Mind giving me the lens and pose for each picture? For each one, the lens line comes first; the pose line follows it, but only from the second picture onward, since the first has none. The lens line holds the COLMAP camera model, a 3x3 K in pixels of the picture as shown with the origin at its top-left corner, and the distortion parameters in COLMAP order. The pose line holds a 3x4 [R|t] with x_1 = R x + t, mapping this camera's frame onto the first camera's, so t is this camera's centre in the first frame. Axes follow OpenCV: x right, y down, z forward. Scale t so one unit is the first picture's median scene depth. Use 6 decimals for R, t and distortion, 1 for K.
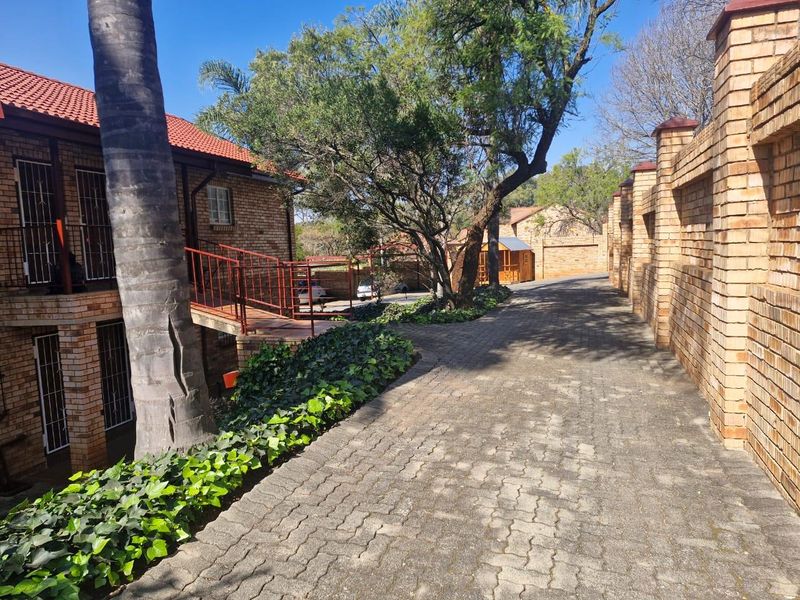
lens RADIAL K [[422.8, 0, 399.9], [0, 422.8, 296.1], [0, 0, 1]] dist [-0.000095, -0.017871]
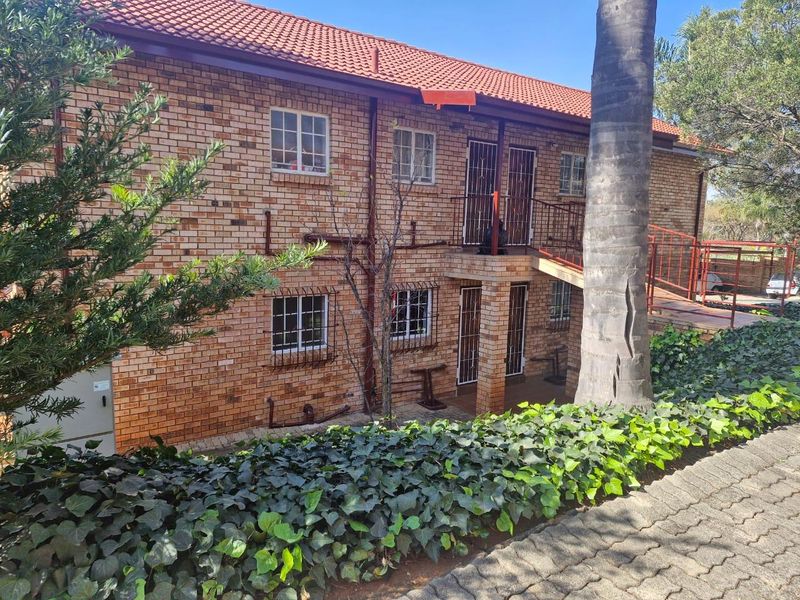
lens RADIAL K [[454.0, 0, 400.0], [0, 454.0, 300.0], [0, 0, 1]] dist [0.002830, -0.021270]
pose [[0.819688, 0.138595, -0.555791, -0.380613], [-0.124943, 0.990184, 0.062650, 0.097935], [0.559018, 0.018089, 0.828958, -0.264374]]
